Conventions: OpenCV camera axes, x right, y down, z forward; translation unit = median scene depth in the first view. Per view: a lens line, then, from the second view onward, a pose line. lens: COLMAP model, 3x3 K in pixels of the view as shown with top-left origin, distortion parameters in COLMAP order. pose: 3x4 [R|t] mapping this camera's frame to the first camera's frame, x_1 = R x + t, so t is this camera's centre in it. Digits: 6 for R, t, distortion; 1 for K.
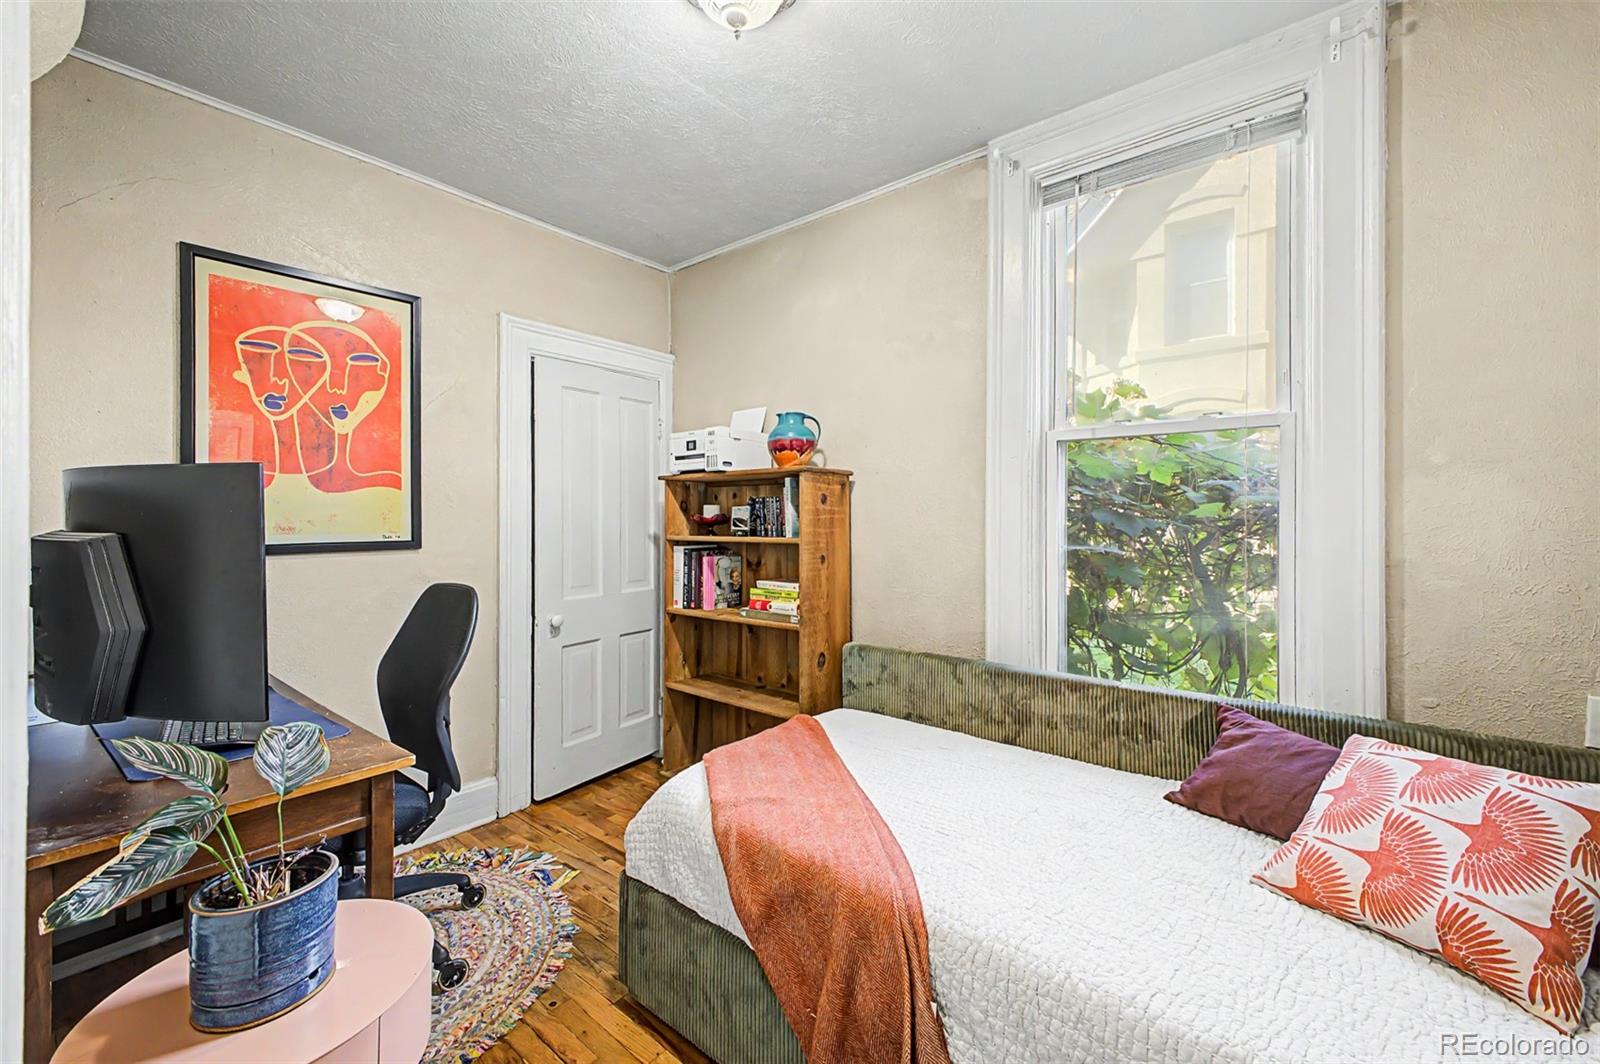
lens RADIAL K [[645.5, 0, 788.2], [0, 645.5, 519.8], [0, 0, 1]] dist [0.010404, -0.001267]
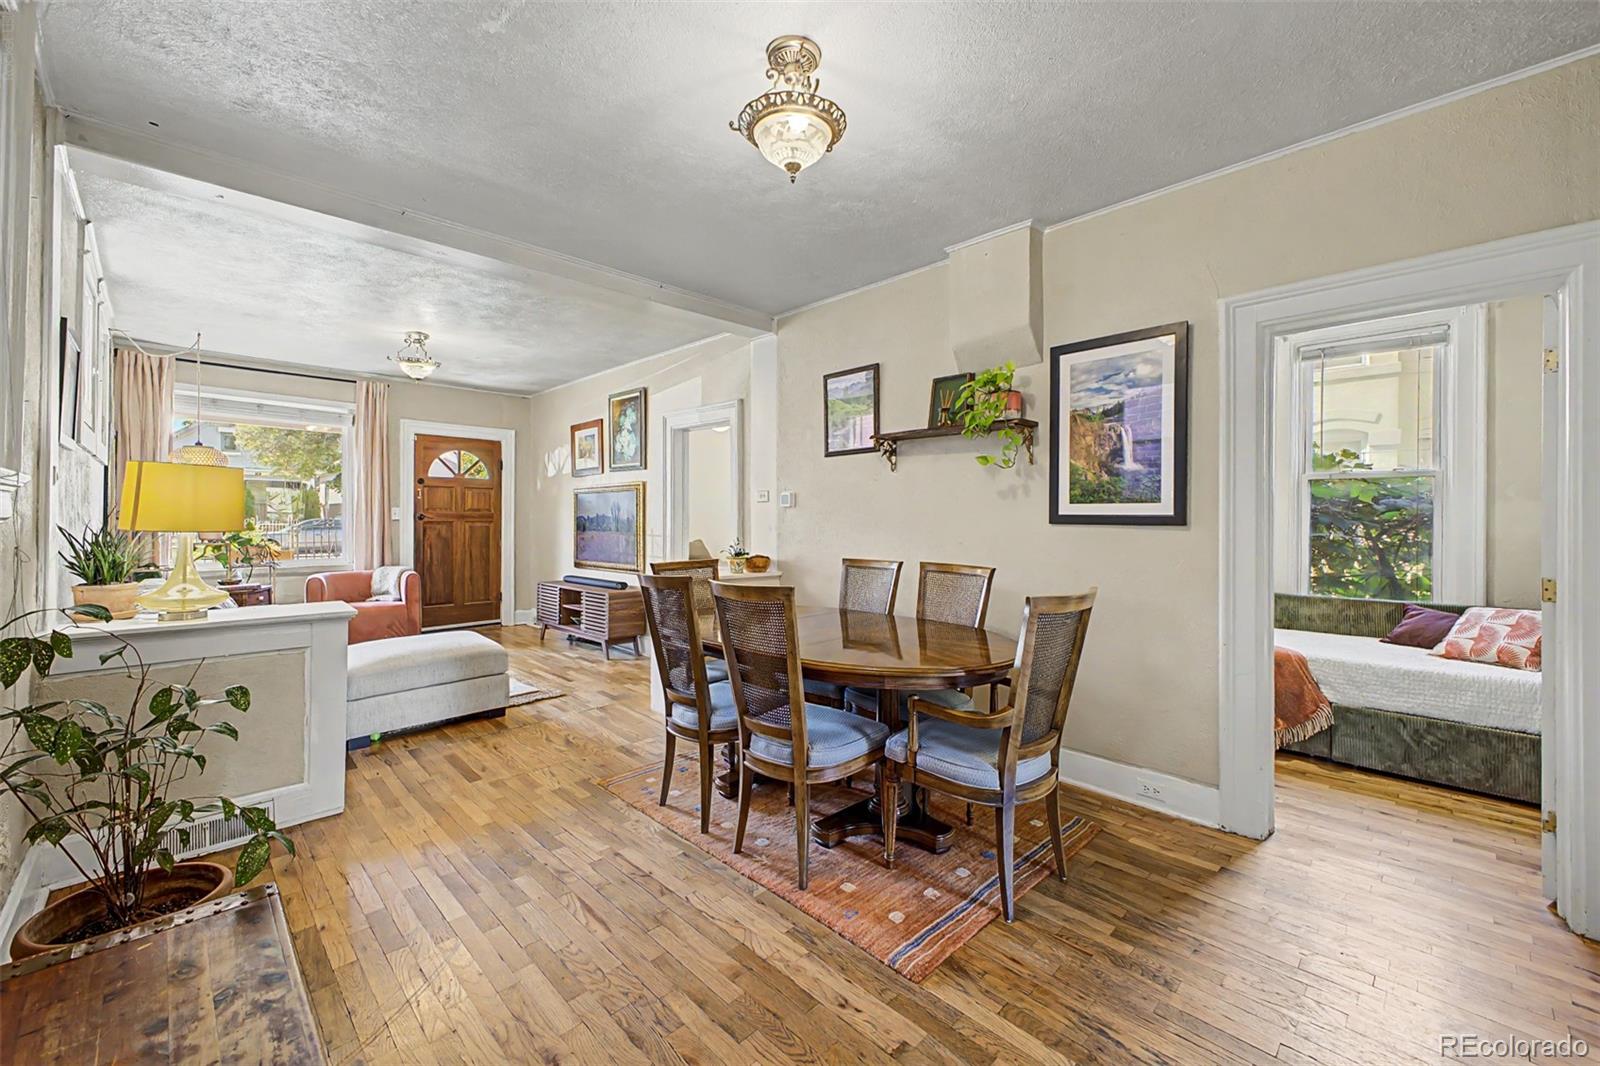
lens RADIAL K [[645.5, 0, 806.3], [0, 645.5, 523.0], [0, 0, 1]] dist [0.010404, -0.001267]
pose [[0.995743, 0.004968, -0.092034, -1.247524], [-0.004707, 0.999984, 0.003057, 0.013877], [0.092048, -0.002610, 0.995751, -1.497047]]
